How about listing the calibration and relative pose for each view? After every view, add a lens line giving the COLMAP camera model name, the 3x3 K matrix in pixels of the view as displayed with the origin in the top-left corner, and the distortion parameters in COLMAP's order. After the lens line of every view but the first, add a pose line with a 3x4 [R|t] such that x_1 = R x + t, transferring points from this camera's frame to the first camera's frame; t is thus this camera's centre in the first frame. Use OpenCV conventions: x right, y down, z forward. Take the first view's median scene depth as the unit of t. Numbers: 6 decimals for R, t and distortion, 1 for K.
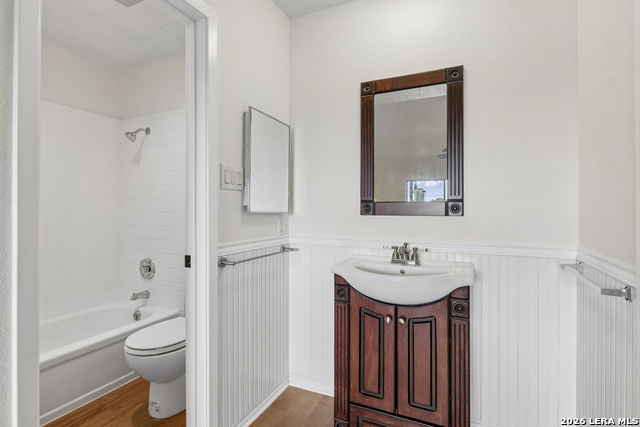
lens RADIAL K [[316.1, 0, 318.9], [0, 316.1, 211.2], [0, 0, 1]] dist [0.001004, 0.000028]
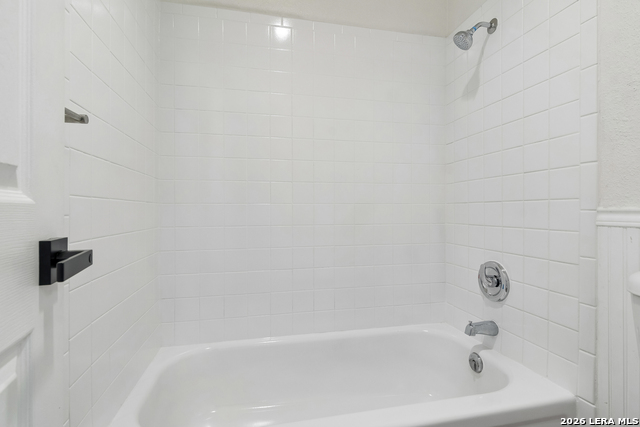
lens RADIAL K [[316.1, 0, 319.4], [0, 316.1, 212.3], [0, 0, 1]] dist [0.001004, 0.000028]
pose [[0.604160, -0.001029, -0.796863, -0.293800], [0.006355, 0.999974, 0.003527, 0.061733], [0.796838, -0.007194, 0.604150, 0.442040]]
